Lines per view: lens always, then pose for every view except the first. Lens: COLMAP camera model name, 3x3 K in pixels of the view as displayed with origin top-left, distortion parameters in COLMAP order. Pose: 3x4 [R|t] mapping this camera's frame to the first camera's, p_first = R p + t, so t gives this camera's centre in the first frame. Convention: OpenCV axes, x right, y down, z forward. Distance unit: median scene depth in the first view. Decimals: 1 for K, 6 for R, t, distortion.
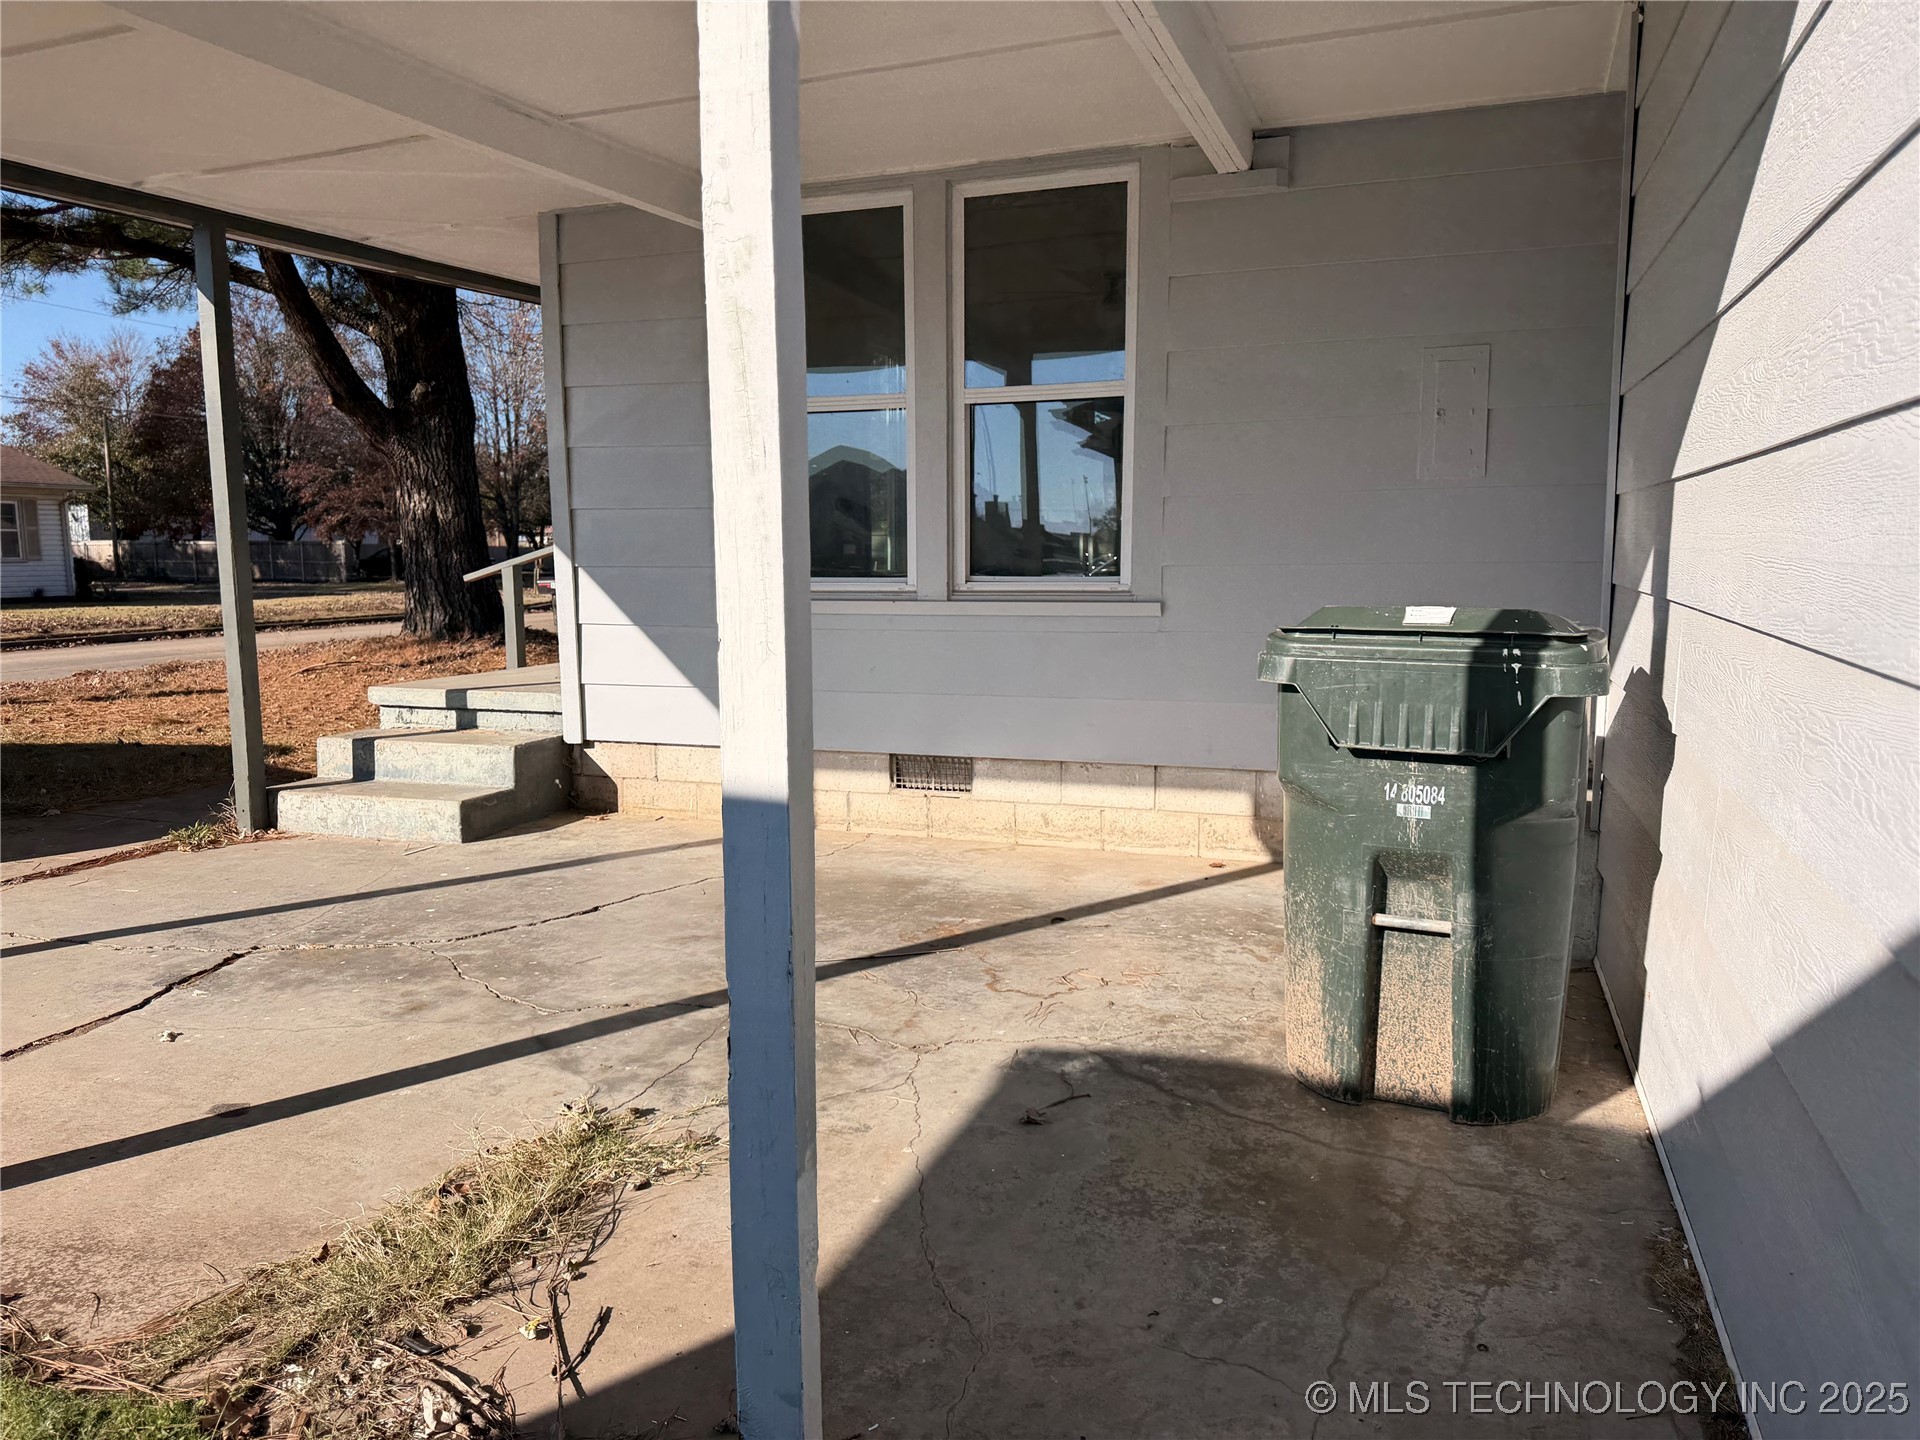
lens RADIAL K [[1356.5, 0, 960.0], [0, 1356.5, 720.0], [0, 0, 1]] dist [0.104101, -0.163739]
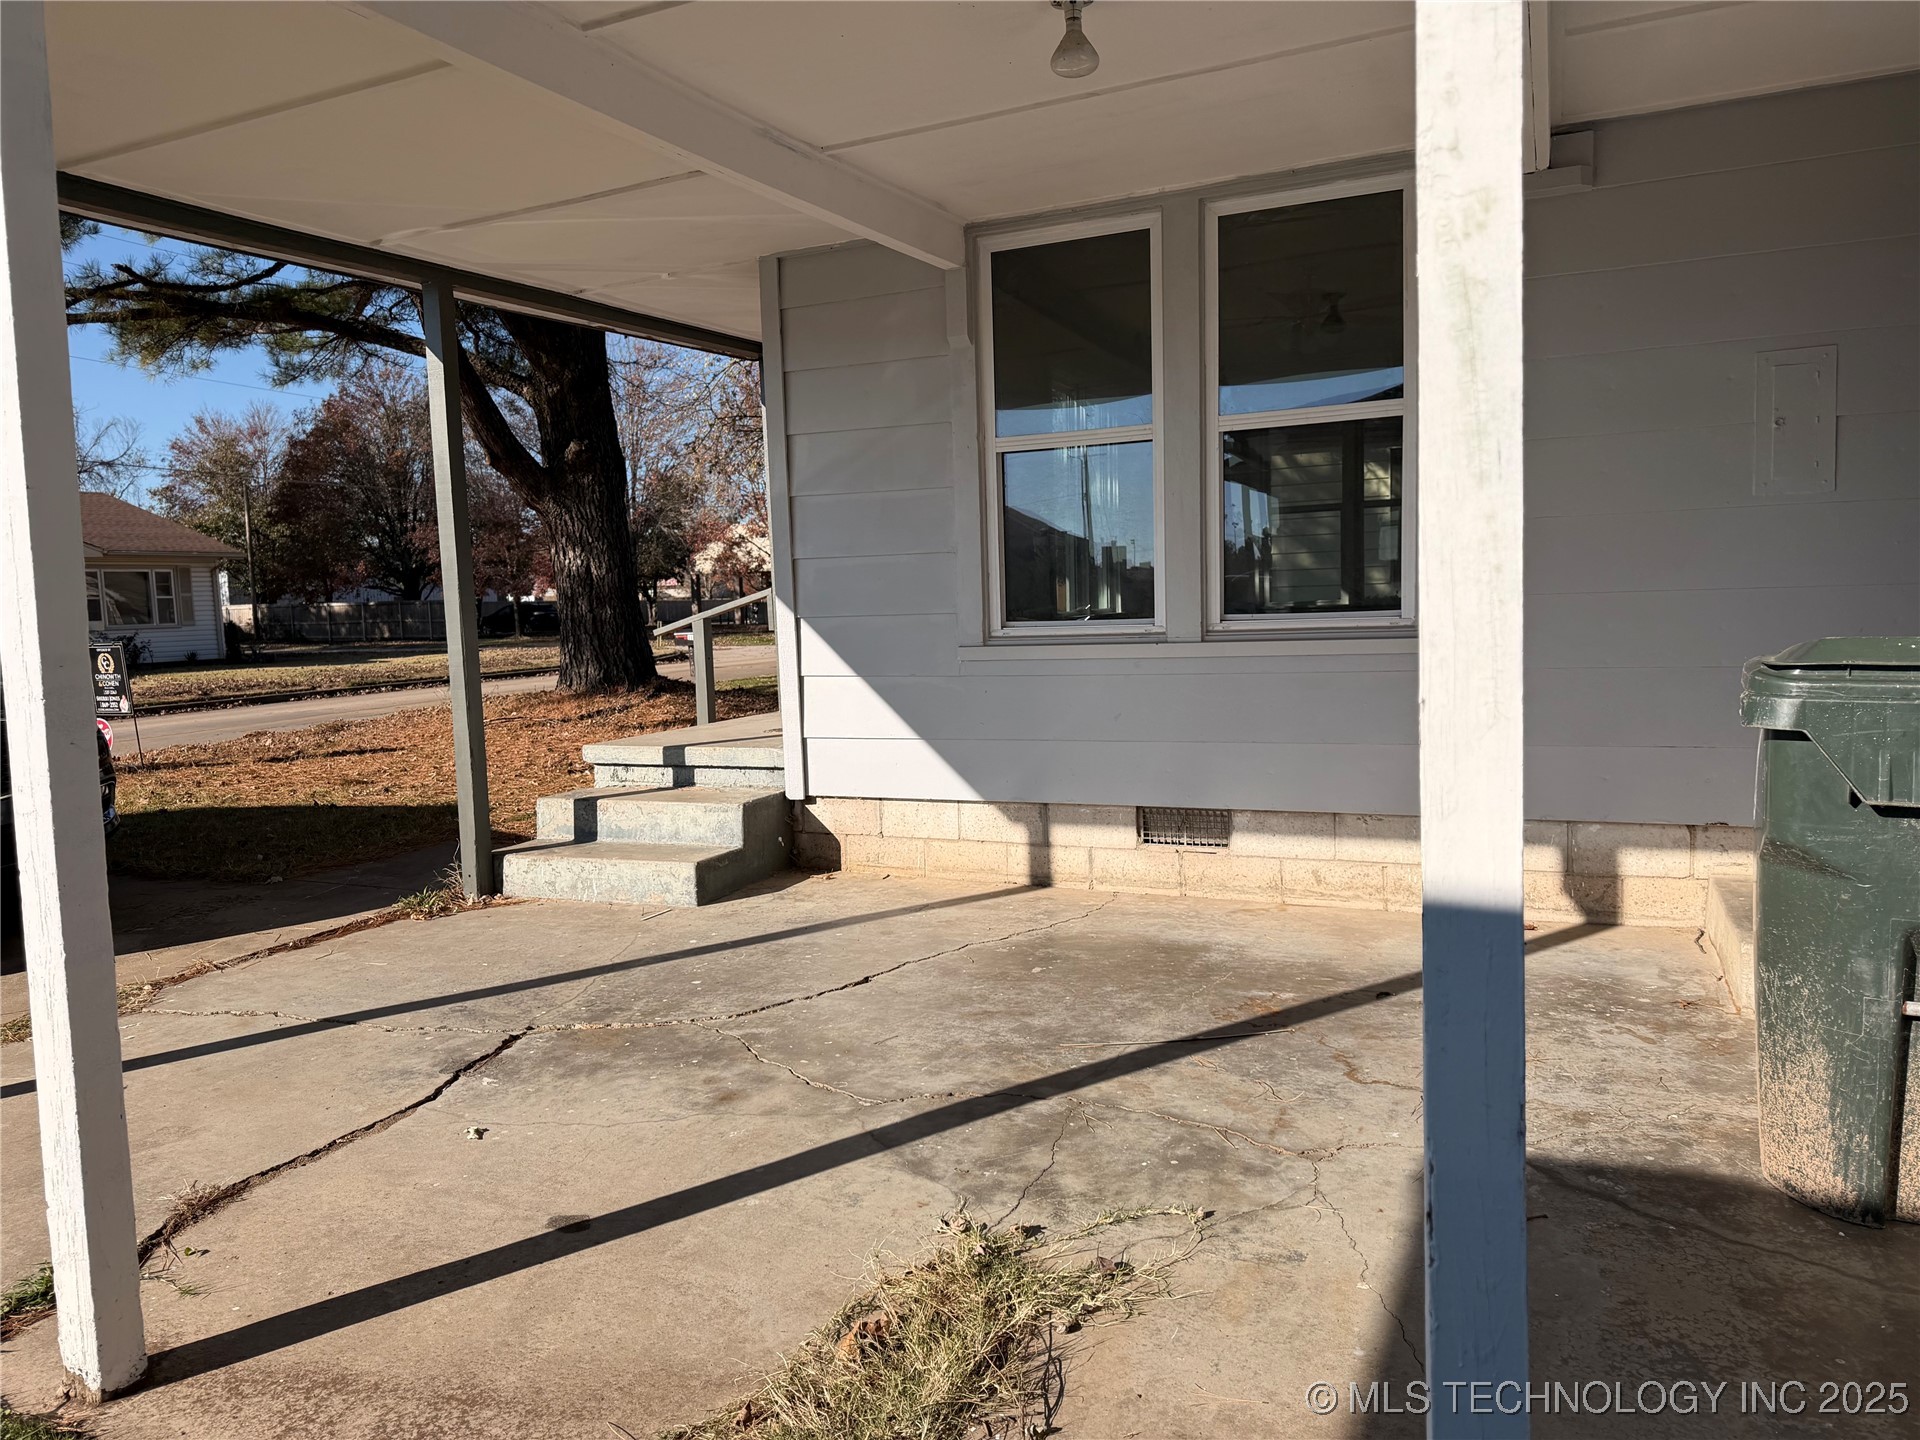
lens RADIAL K [[1358.5, 0, 970.7], [0, 1358.5, 710.6], [0, 0, 1]] dist [0.185789, -0.399942]
pose [[0.997115, -0.020181, -0.073171, -0.103926], [0.017365, 0.999091, -0.038927, -0.007276], [0.073890, 0.037544, 0.996559, 0.052521]]
